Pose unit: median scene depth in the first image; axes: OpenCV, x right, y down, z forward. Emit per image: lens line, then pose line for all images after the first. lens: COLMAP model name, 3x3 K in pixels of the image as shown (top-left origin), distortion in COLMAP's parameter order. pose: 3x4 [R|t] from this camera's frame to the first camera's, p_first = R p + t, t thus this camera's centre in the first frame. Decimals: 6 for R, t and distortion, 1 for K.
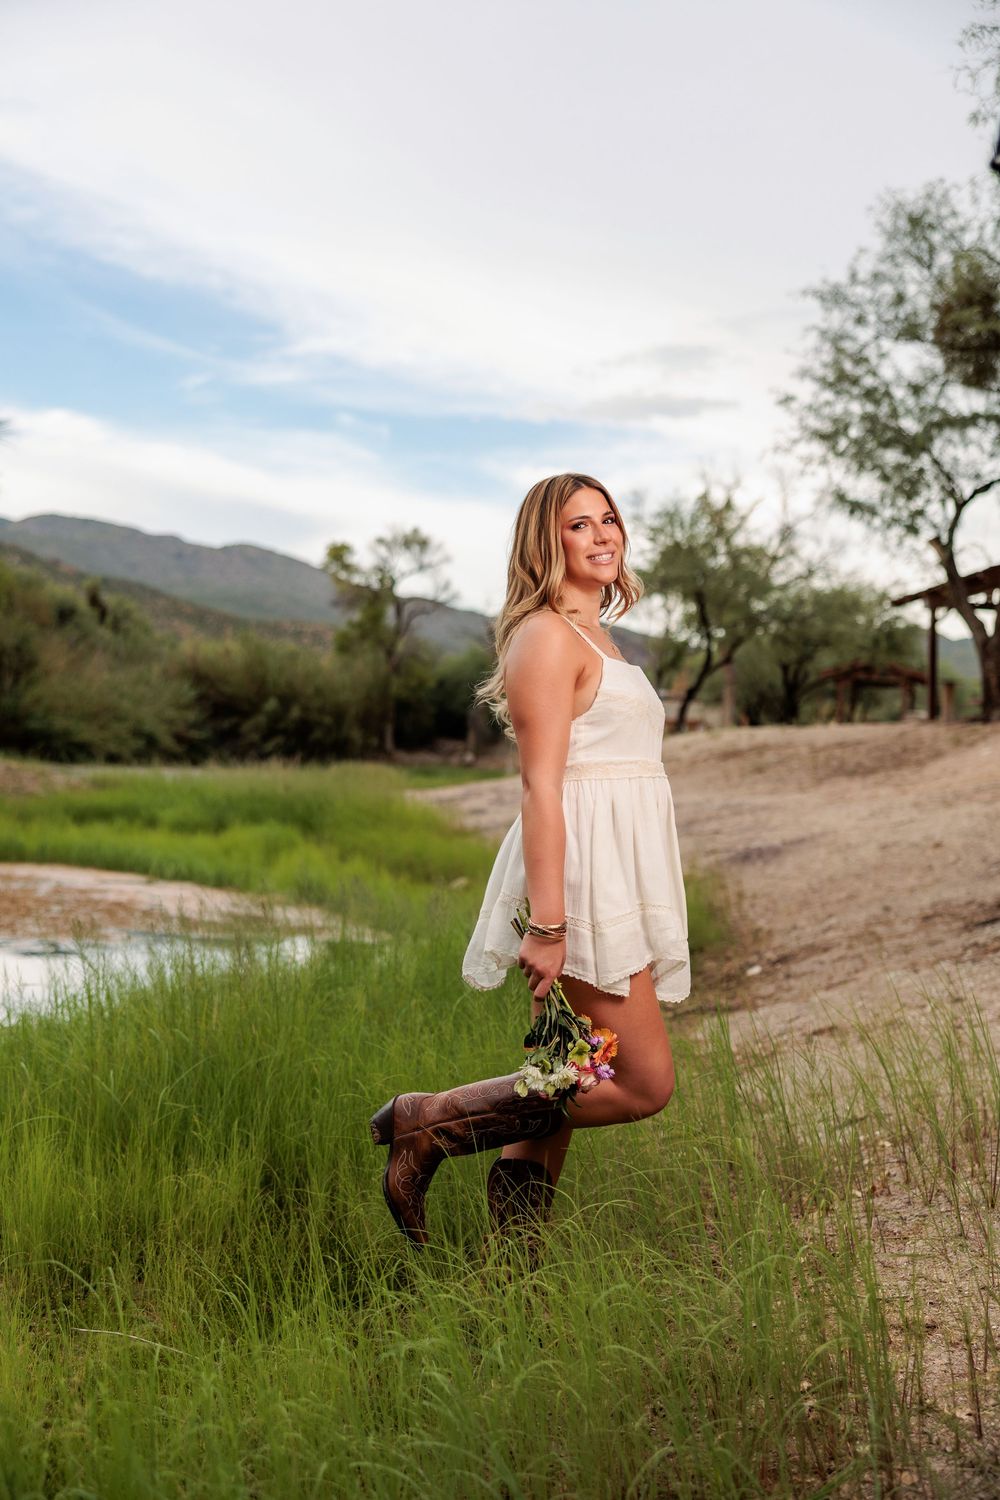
lens RADIAL K [[1639.8, 0, 494.7], [0, 1639.8, 740.3], [0, 0, 1]] dist [0.092631, 0.000000]
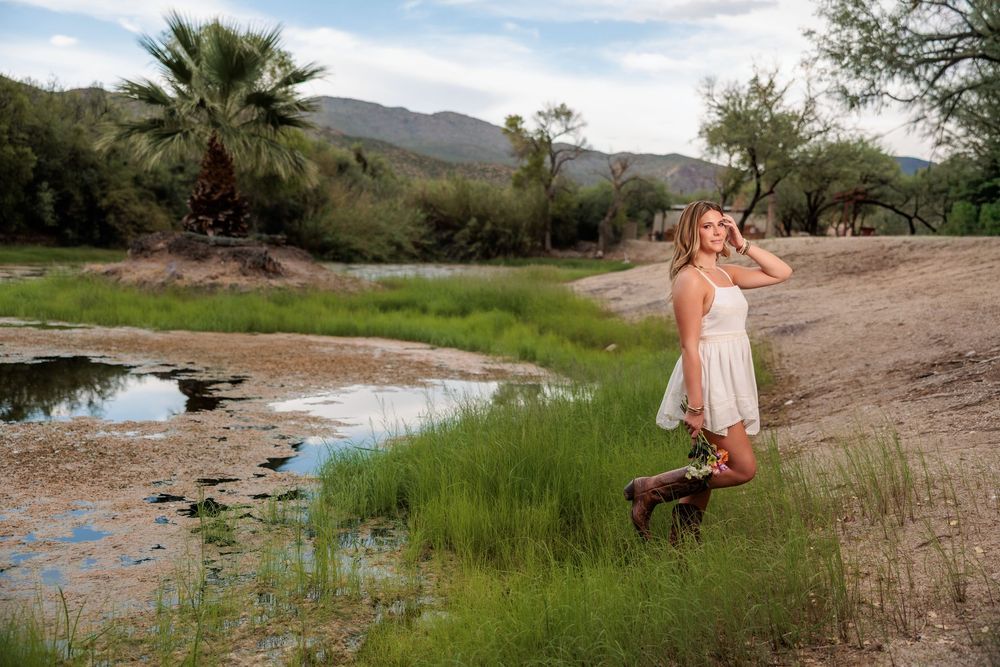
lens RADIAL K [[1072.2, 0, 500.7], [0, 1072.2, 310.1], [0, 0, 1]] dist [0.092806, 0.000000]
pose [[0.994341, -0.017263, -0.104819, -0.016965], [0.024365, 0.997465, 0.066853, -0.026991], [0.103400, -0.069028, 0.992242, -0.110326]]
